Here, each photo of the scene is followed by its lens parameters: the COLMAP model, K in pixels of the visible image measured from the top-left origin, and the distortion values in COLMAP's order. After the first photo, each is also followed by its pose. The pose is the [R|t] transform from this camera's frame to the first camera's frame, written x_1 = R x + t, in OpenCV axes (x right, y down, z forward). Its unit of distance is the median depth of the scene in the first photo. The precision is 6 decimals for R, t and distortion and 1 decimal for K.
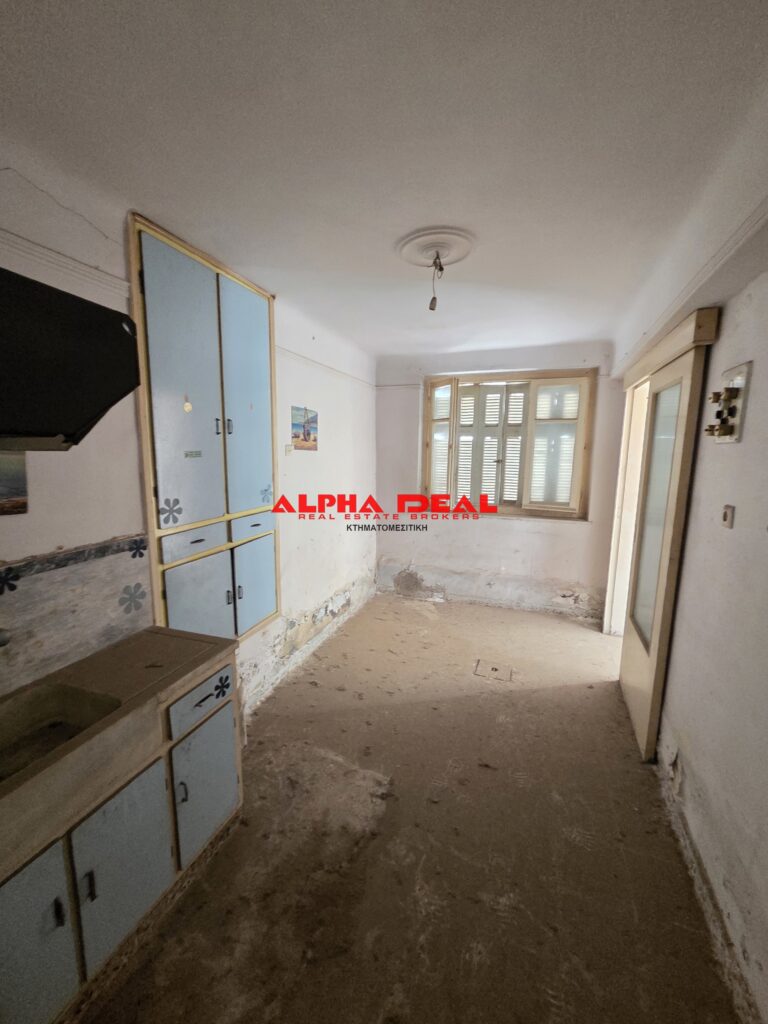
lens RADIAL K [[414.5, 0, 378.5], [0, 414.5, 512.7], [0, 0, 1]] dist [0.001097, 0.000017]
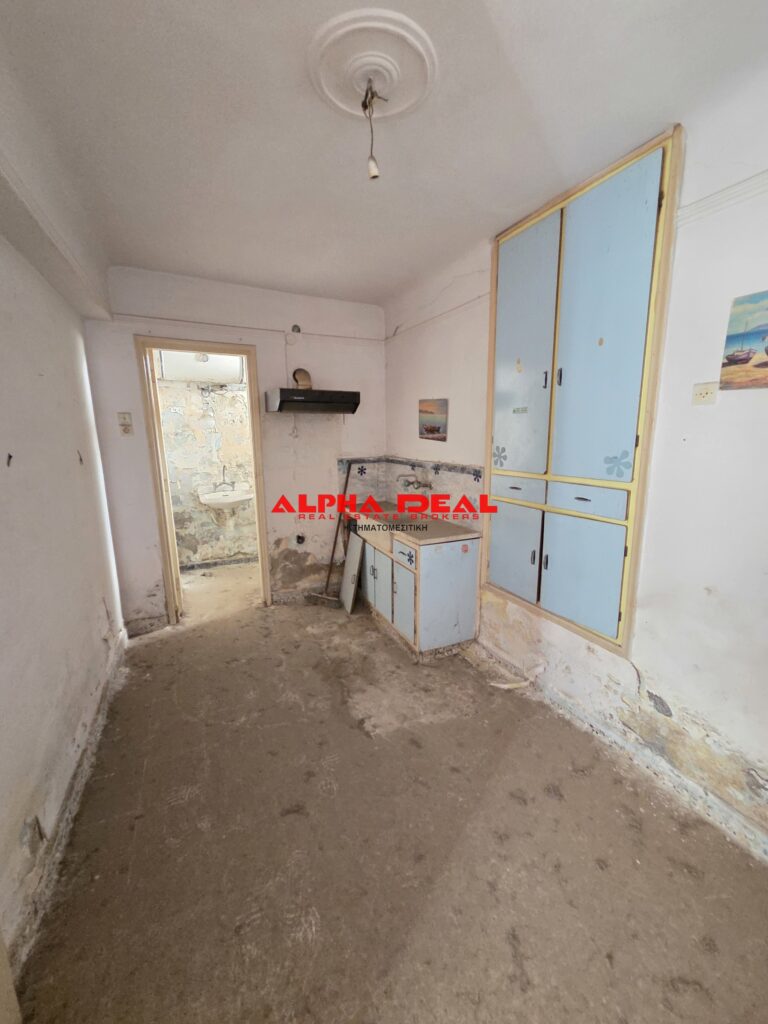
lens RADIAL K [[414.5, 0, 379.6], [0, 414.5, 512.2], [0, 0, 1]] dist [0.001097, 0.000017]
pose [[-0.711987, 0.136187, -0.688860, 0.667092], [-0.100953, 0.950969, 0.292348, -0.175457], [0.694898, 0.277690, -0.663328, 1.620618]]
